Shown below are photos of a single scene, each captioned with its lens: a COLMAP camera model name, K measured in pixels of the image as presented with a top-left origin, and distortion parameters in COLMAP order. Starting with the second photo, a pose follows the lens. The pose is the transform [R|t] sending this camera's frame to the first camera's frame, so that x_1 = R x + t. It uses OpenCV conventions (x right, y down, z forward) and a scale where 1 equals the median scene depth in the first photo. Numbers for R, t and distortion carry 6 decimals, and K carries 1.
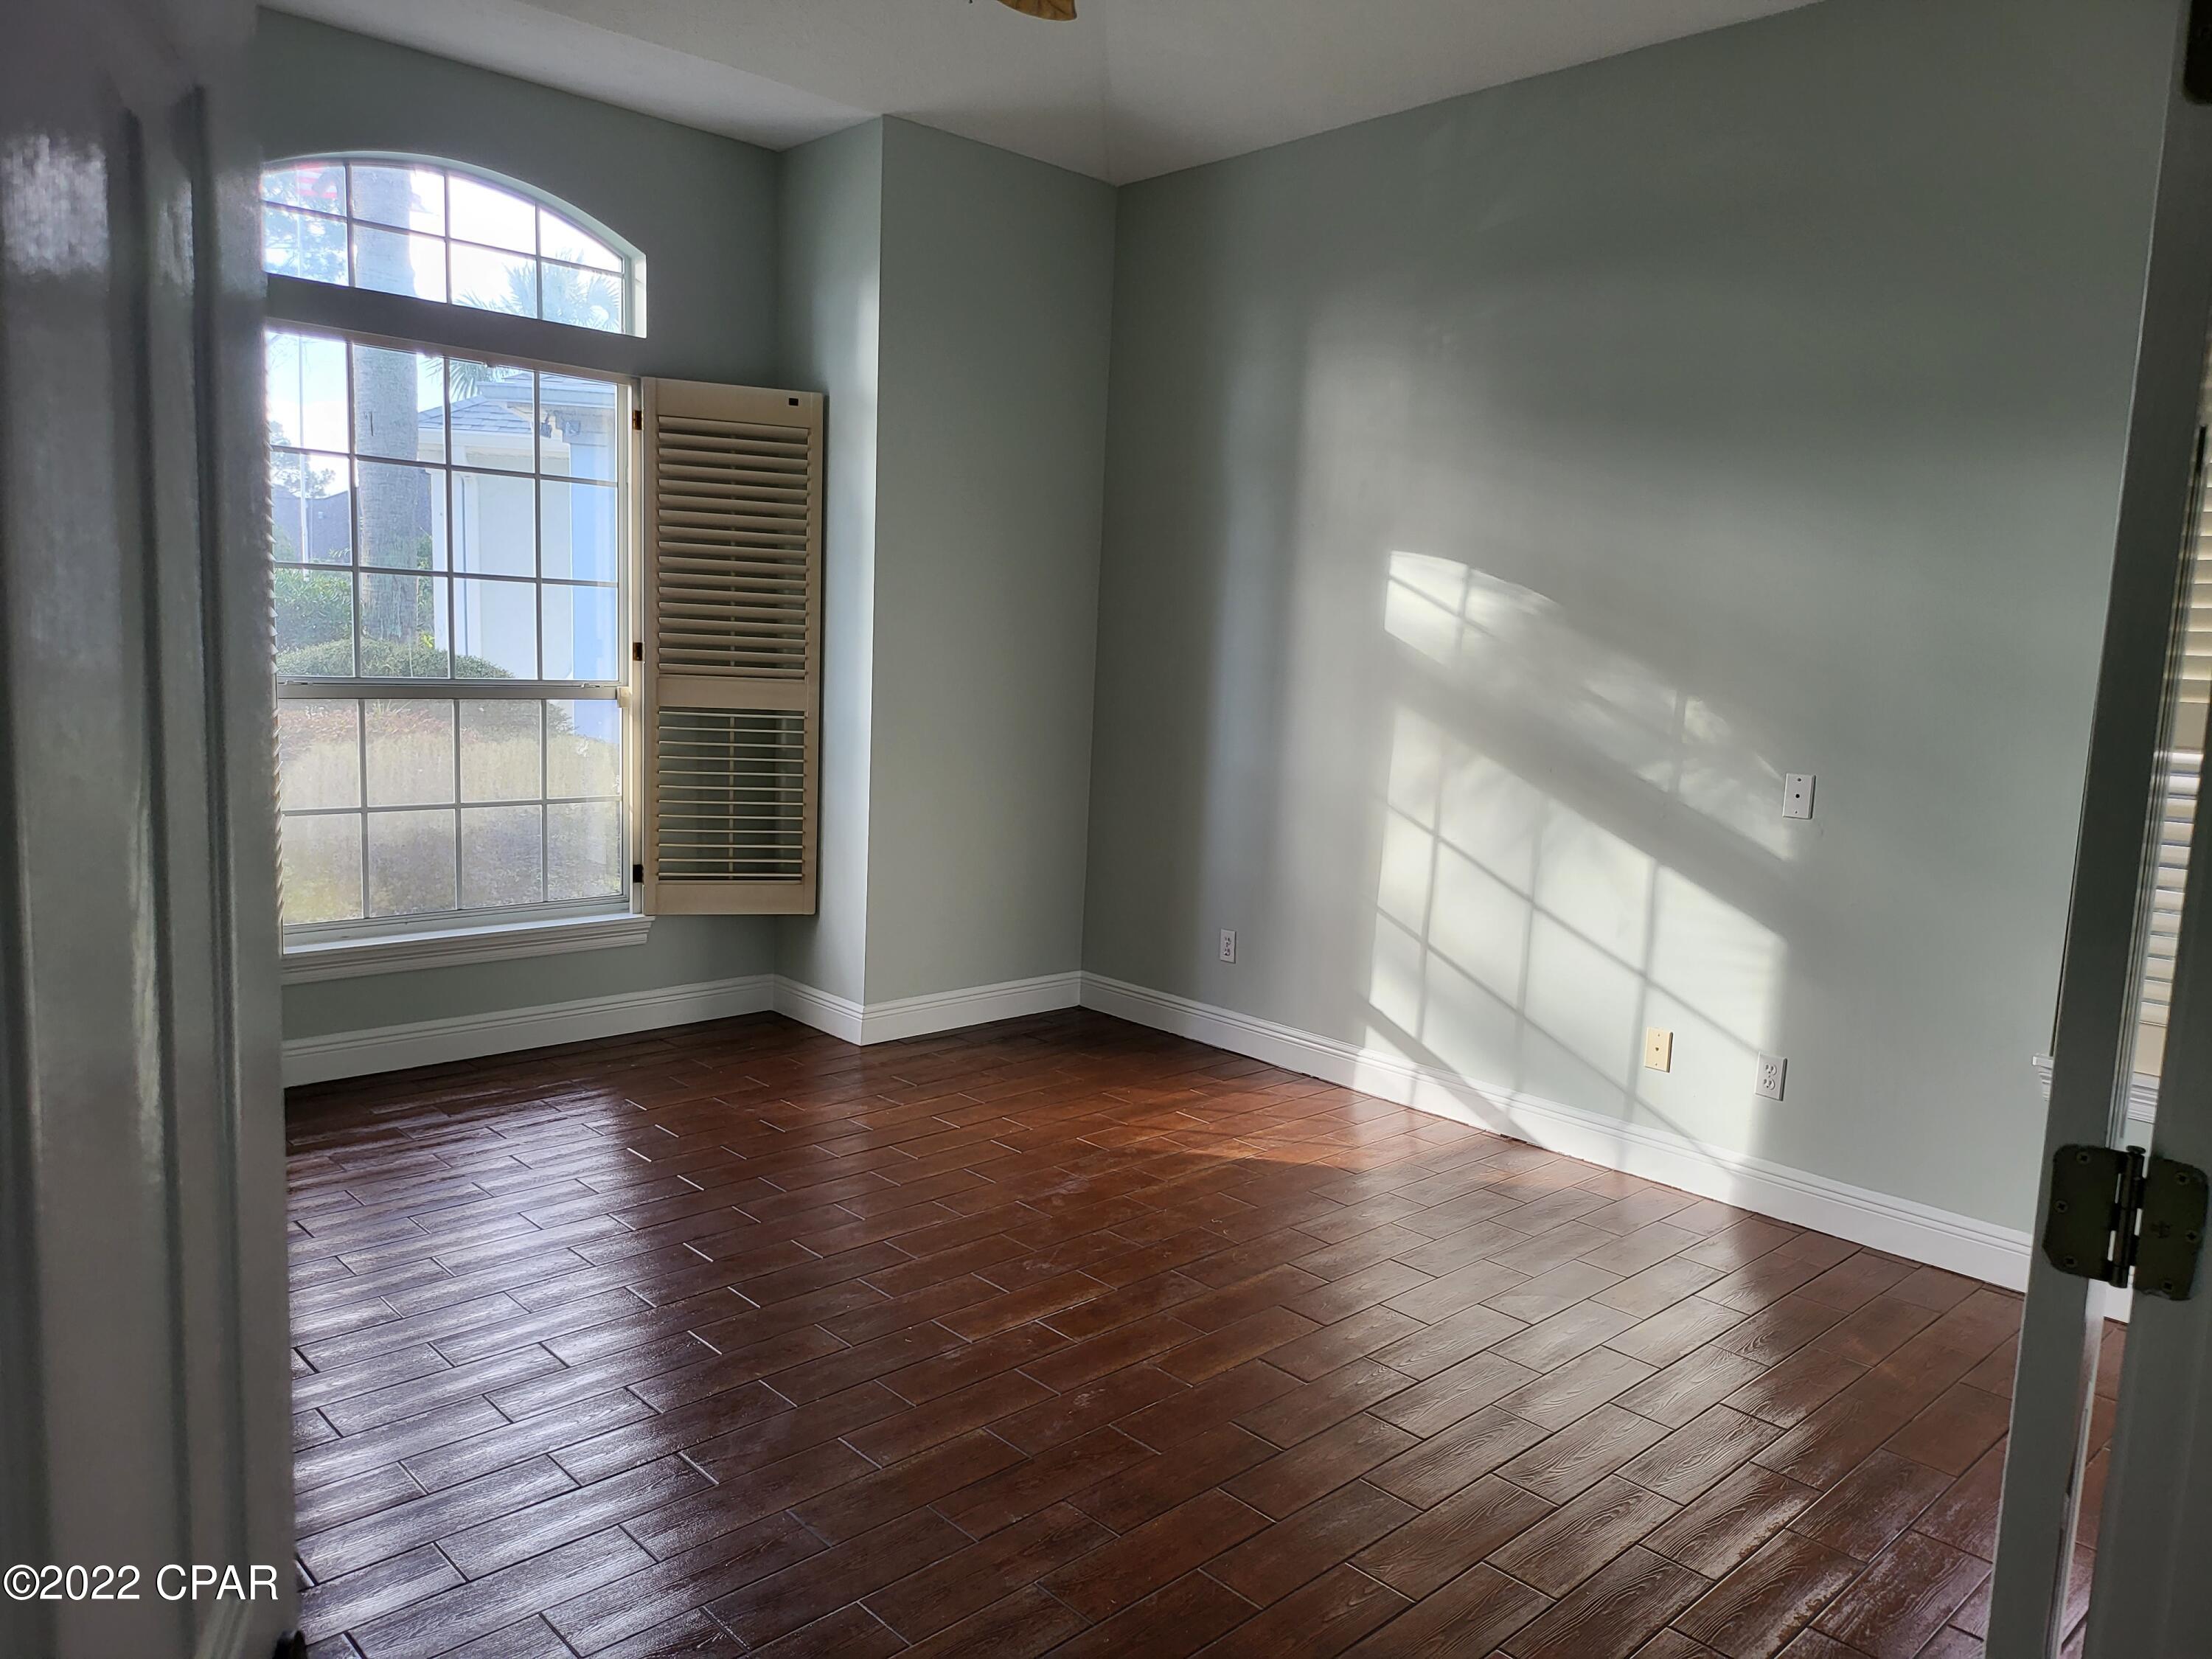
lens RADIAL K [[1549.4, 0, 1106.3], [0, 1549.4, 826.6], [0, 0, 1]] dist [0.059713, -0.065221]
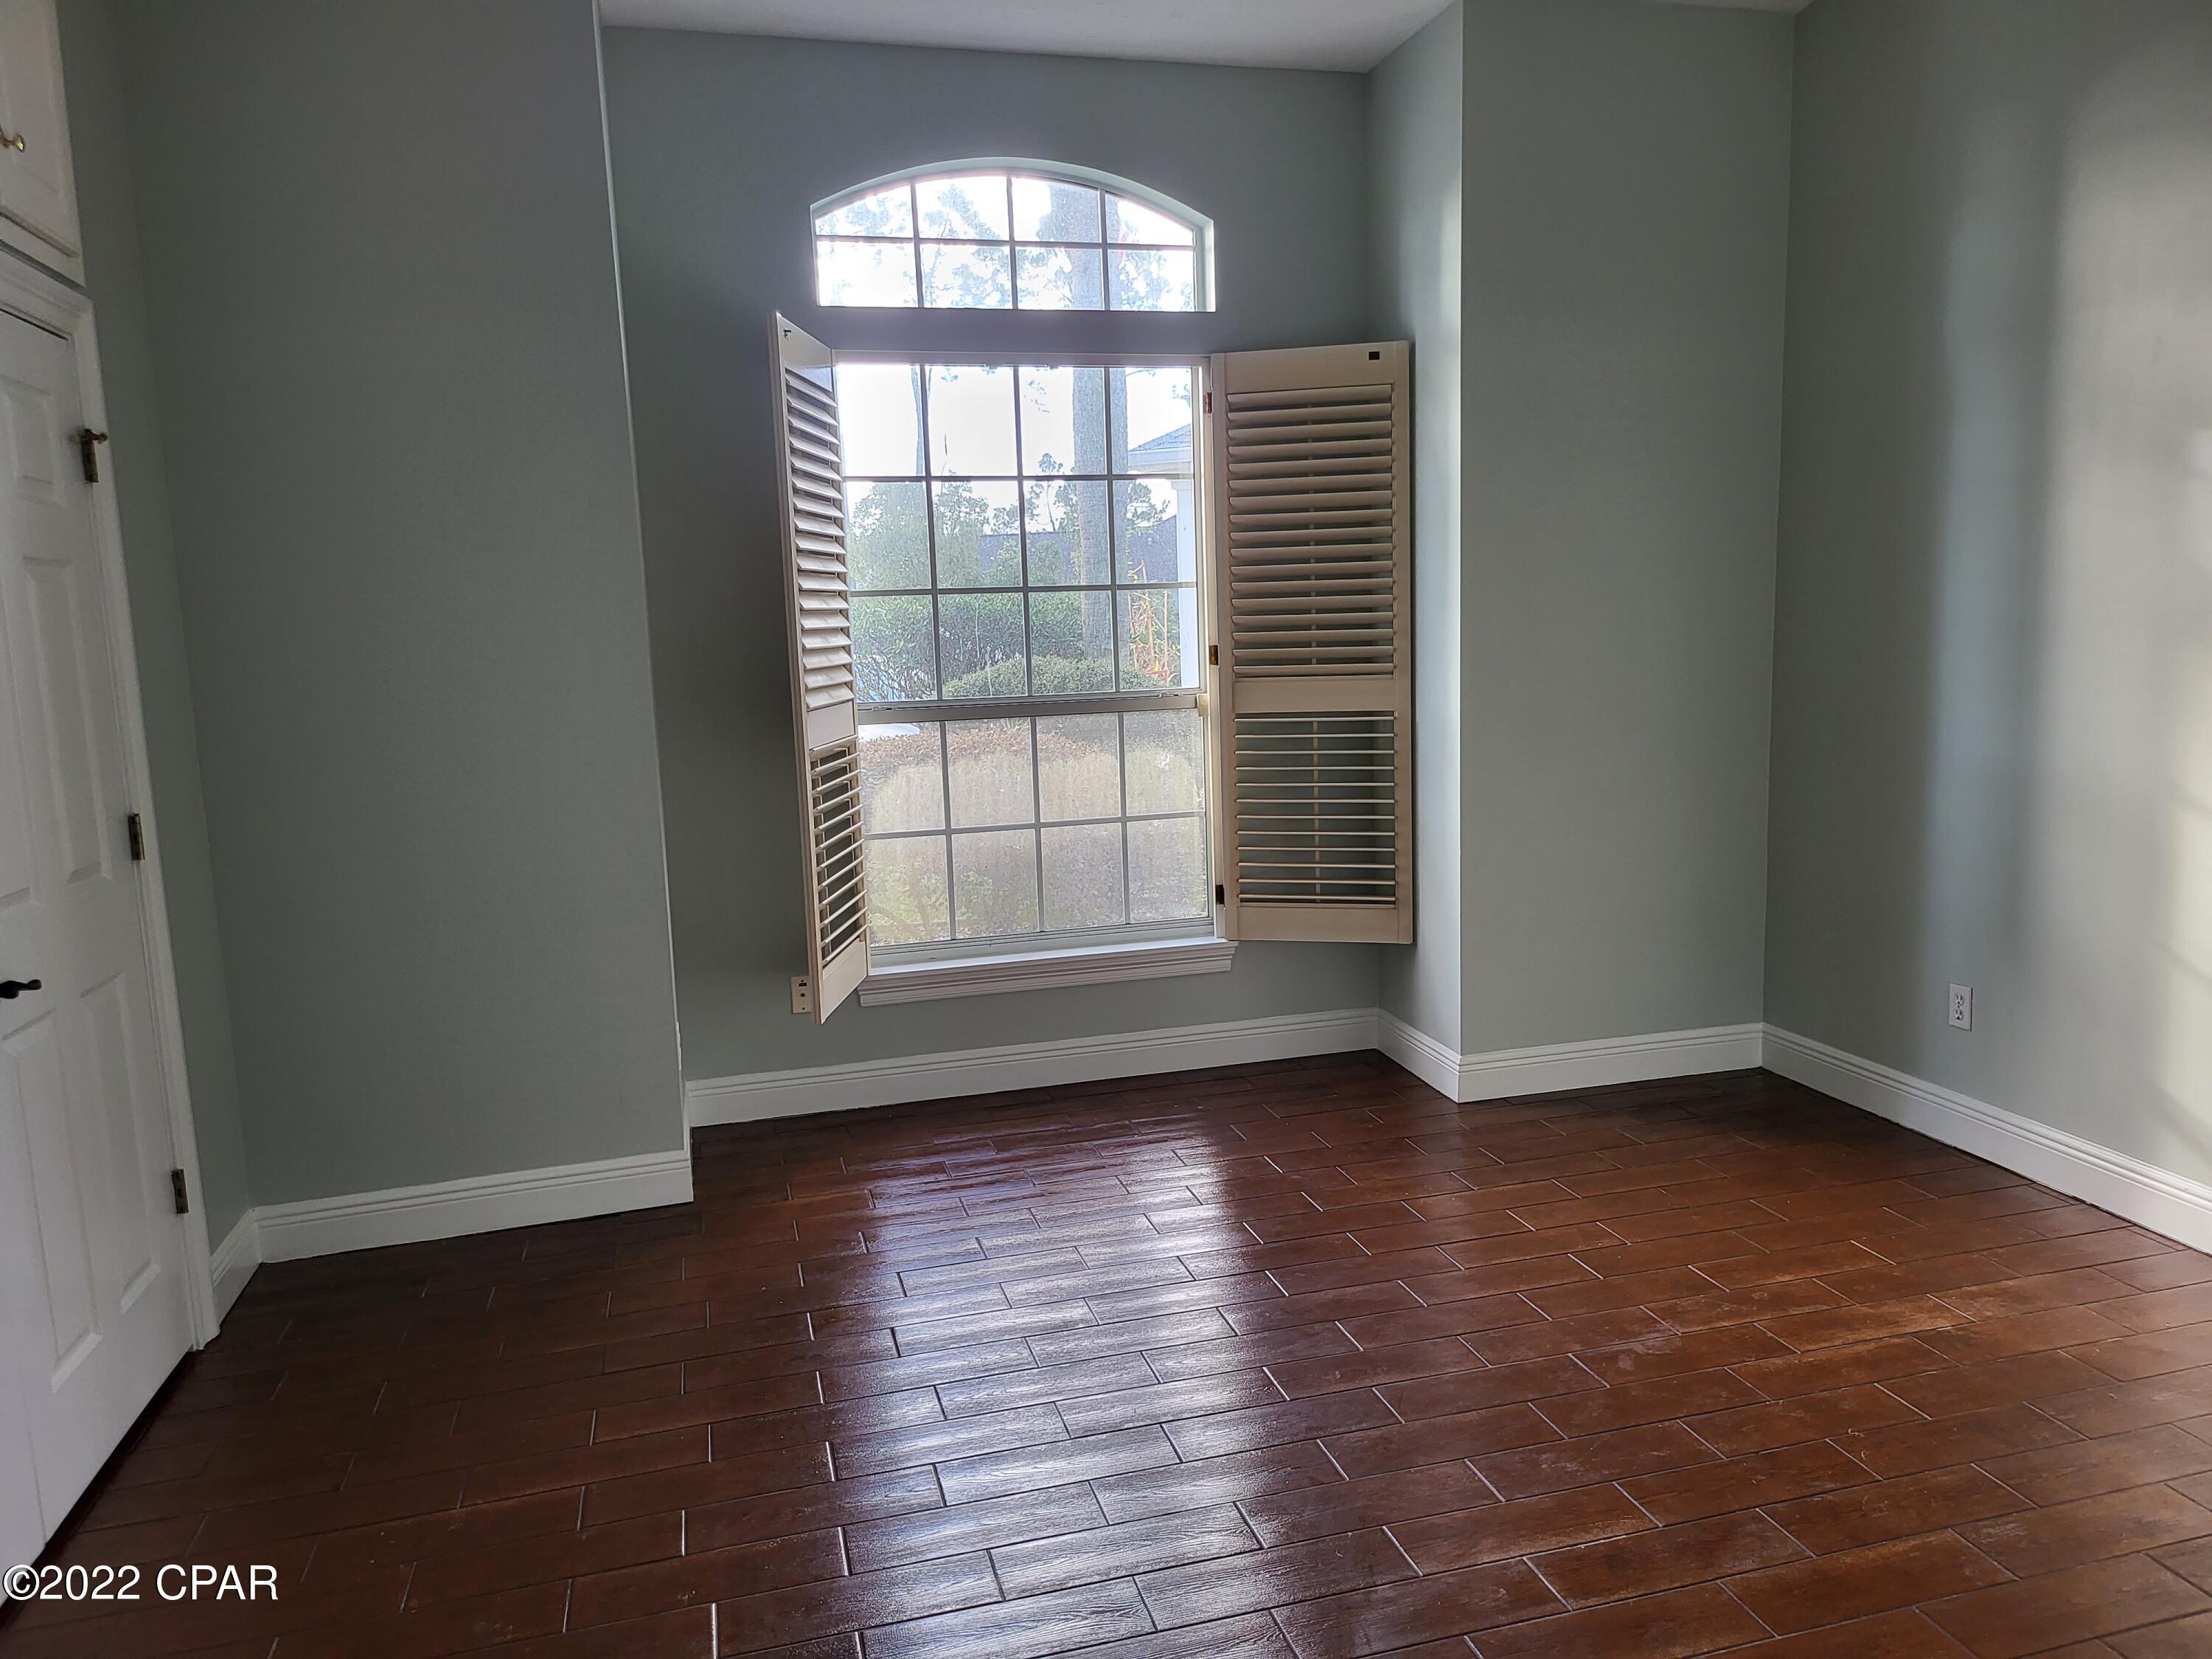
lens RADIAL K [[1549.4, 0, 1105.7], [0, 1549.4, 821.2], [0, 0, 1]] dist [0.059713, -0.065221]
pose [[0.876080, -0.008058, -0.482099, 0.086463], [0.012025, 0.999914, 0.005141, -0.019881], [0.482016, -0.010301, 0.876102, 0.168045]]
